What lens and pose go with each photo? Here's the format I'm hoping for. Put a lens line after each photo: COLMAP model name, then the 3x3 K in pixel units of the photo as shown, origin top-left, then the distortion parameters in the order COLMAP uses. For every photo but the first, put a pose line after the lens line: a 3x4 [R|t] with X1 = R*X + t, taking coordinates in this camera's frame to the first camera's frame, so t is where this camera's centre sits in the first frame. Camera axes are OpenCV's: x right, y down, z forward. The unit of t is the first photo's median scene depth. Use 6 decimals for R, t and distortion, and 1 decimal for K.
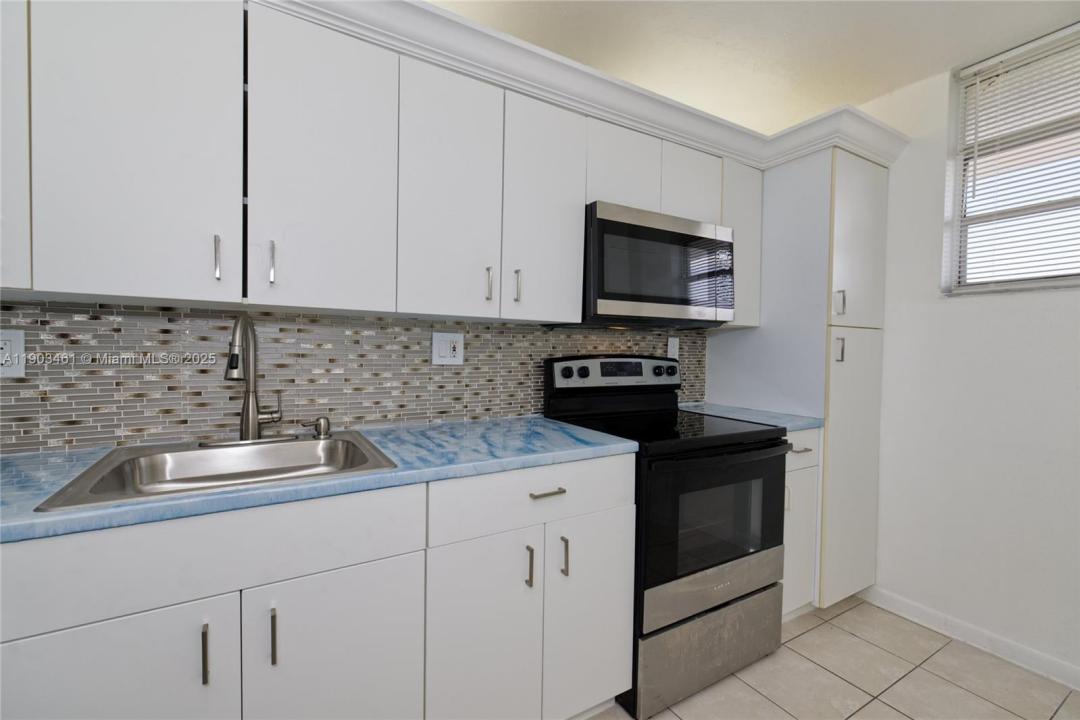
lens RADIAL K [[456.3, 0, 534.9], [0, 456.3, 362.5], [0, 0, 1]] dist [0.001474, -0.000156]
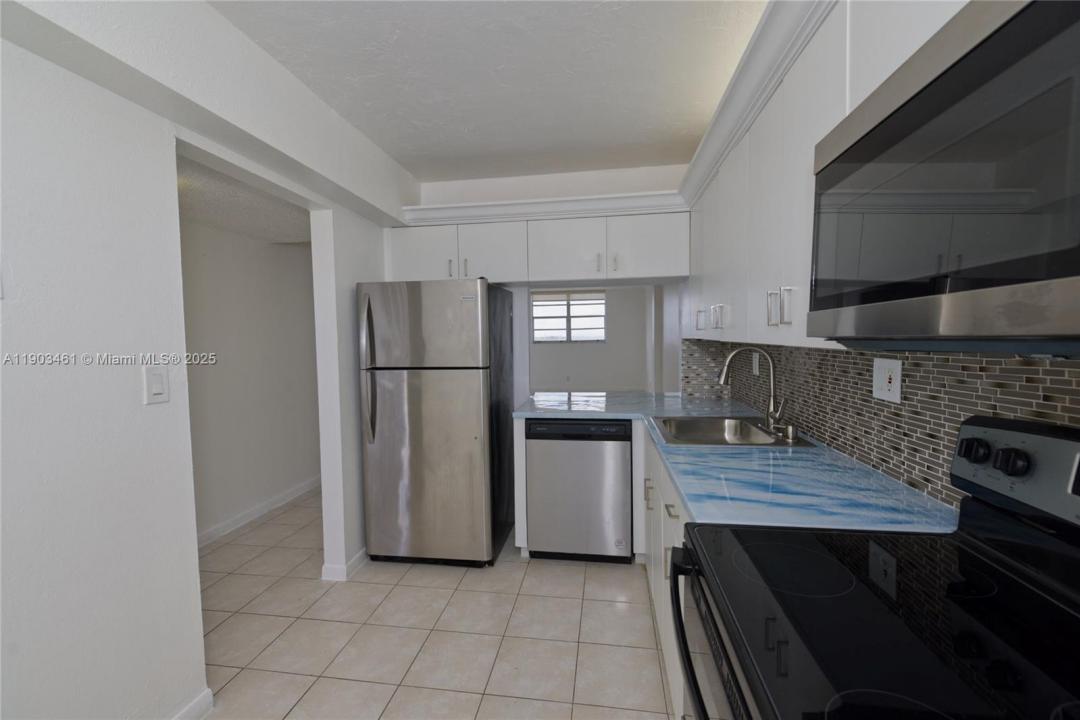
lens RADIAL K [[456.3, 0, 539.5], [0, 456.3, 357.8], [0, 0, 1]] dist [0.001474, -0.000156]
pose [[-0.626573, 0.031687, -0.778718, 0.756443], [-0.017037, 0.998377, 0.054334, -0.096485], [0.779176, 0.047312, -0.625017, 1.003222]]
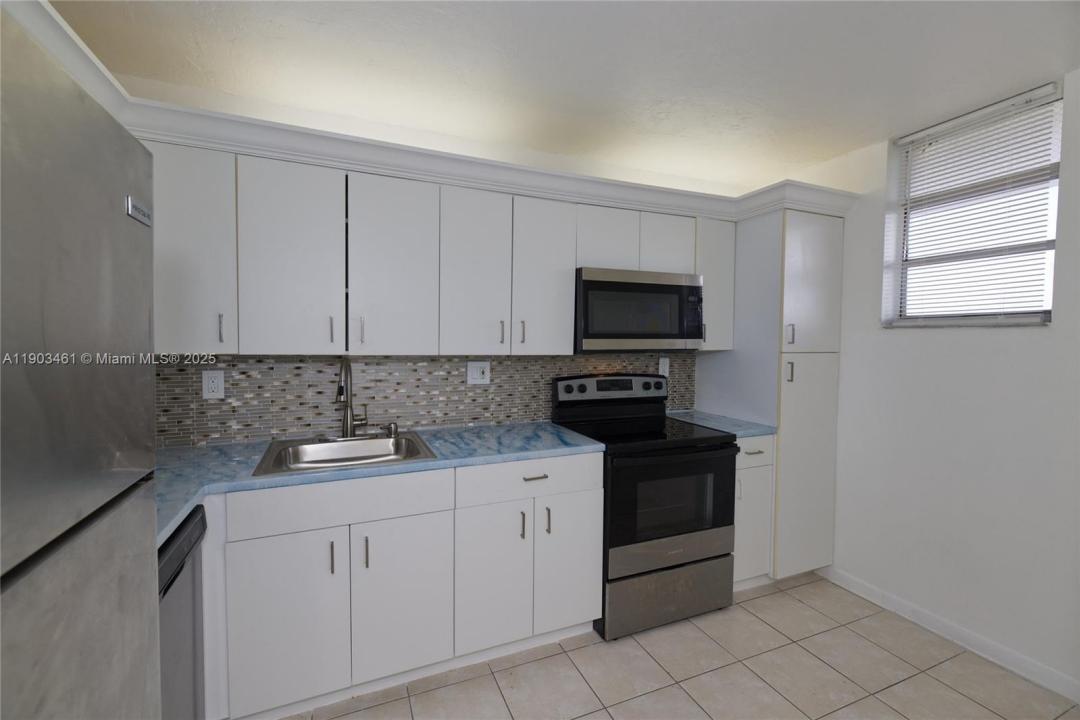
lens RADIAL K [[456.3, 0, 538.1], [0, 456.3, 359.0], [0, 0, 1]] dist [0.001474, -0.000156]
pose [[0.992018, -0.000006, -0.126100, 0.160000], [0.001514, 0.999928, 0.011862, -0.086231], [0.126091, -0.011958, 0.991947, -0.343295]]
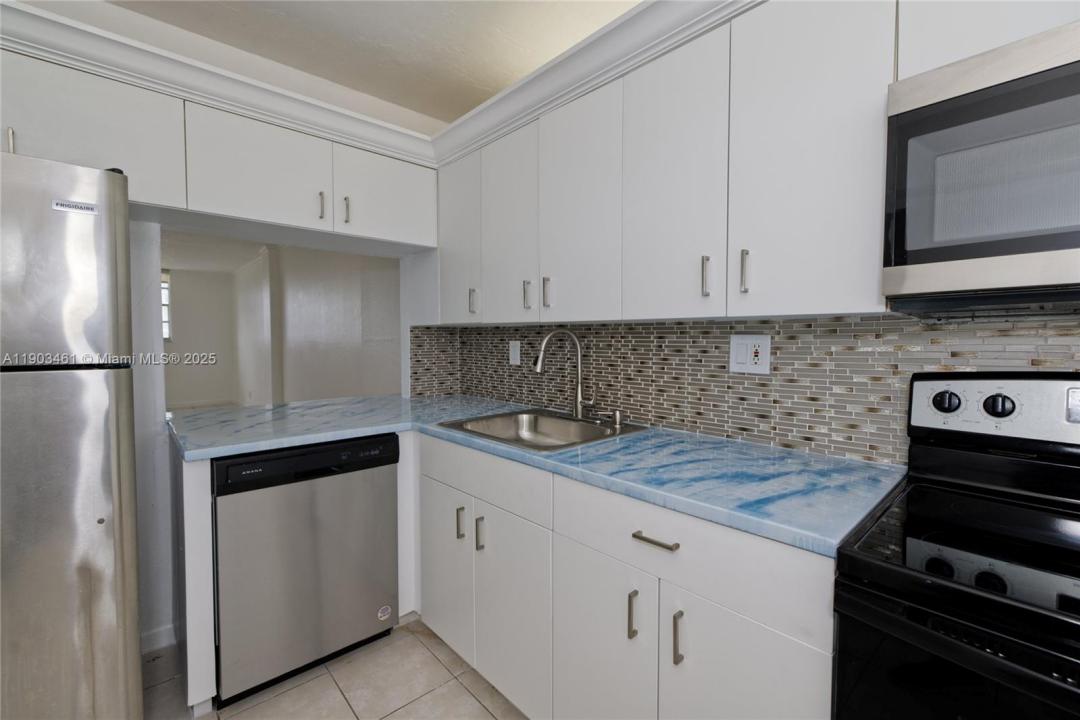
lens RADIAL K [[456.3, 0, 537.6], [0, 456.3, 355.4], [0, 0, 1]] dist [0.001474, -0.000156]
pose [[0.201702, 0.022945, -0.979178, 0.533528], [-0.028407, 0.999442, 0.017568, -0.030445], [0.979035, 0.024272, 0.202241, 0.446694]]
